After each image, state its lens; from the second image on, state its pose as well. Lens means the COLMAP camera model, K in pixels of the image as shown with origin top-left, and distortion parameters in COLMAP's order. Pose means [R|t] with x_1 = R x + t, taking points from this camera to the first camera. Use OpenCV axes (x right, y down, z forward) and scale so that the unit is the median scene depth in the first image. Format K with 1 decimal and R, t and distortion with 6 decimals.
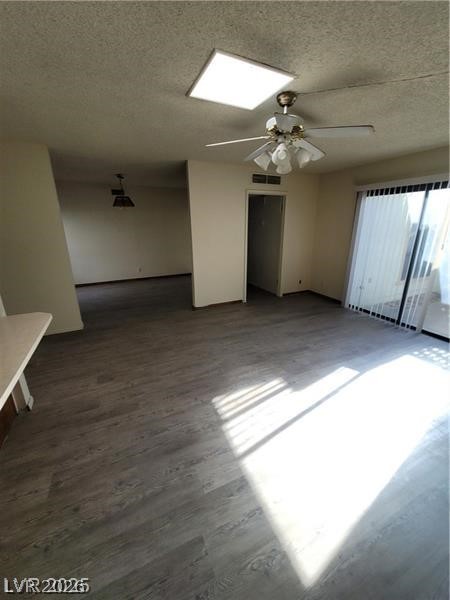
lens RADIAL K [[246.9, 0, 223.9], [0, 246.9, 297.4], [0, 0, 1]] dist [0.003779, -0.000468]
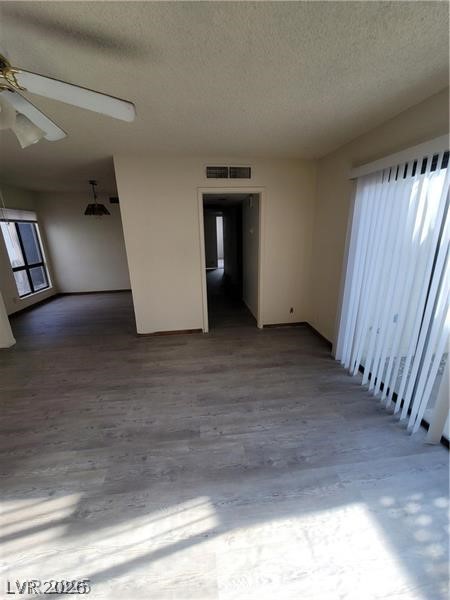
lens RADIAL K [[246.9, 0, 222.9], [0, 246.9, 298.7], [0, 0, 1]] dist [0.003779, -0.000468]
pose [[0.950774, 0.070406, -0.301780, 0.611435], [-0.074152, 0.997246, -0.000960, -0.149717], [0.300881, 0.023290, 0.953377, 0.450077]]
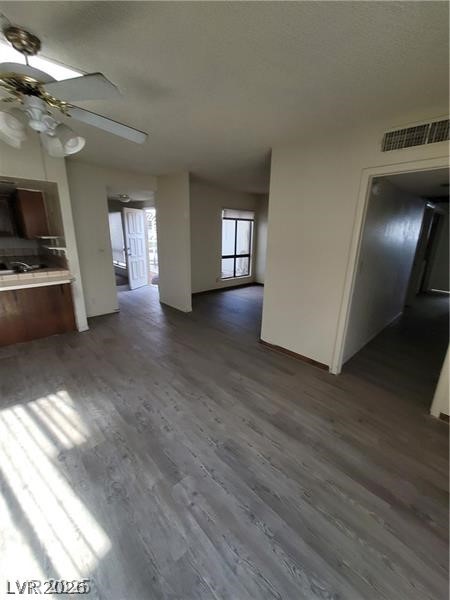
lens RADIAL K [[246.9, 0, 220.9], [0, 246.9, 296.5], [0, 0, 1]] dist [0.003779, -0.000468]
pose [[0.316491, 0.260620, -0.912092, 0.786198], [-0.295026, 0.940876, 0.166472, -0.272575], [0.901551, 0.216404, 0.374668, 0.876240]]
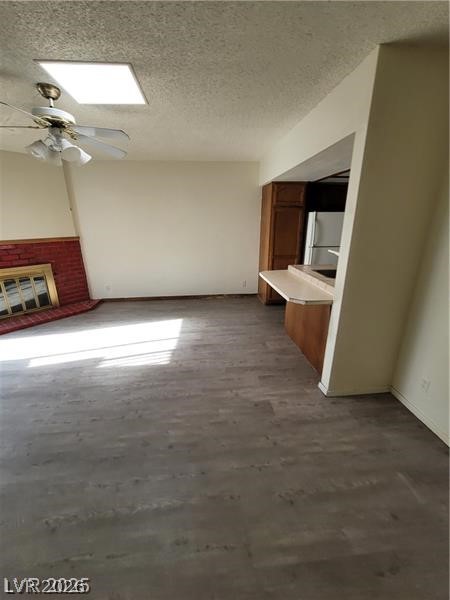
lens RADIAL K [[246.9, 0, 224.4], [0, 246.9, 301.0], [0, 0, 1]] dist [0.003779, -0.000468]
pose [[-0.945387, -0.089914, 0.313304, -0.509329], [0.108122, 0.820271, 0.561662, -0.380960], [-0.307496, 0.564863, -0.765752, 1.285569]]
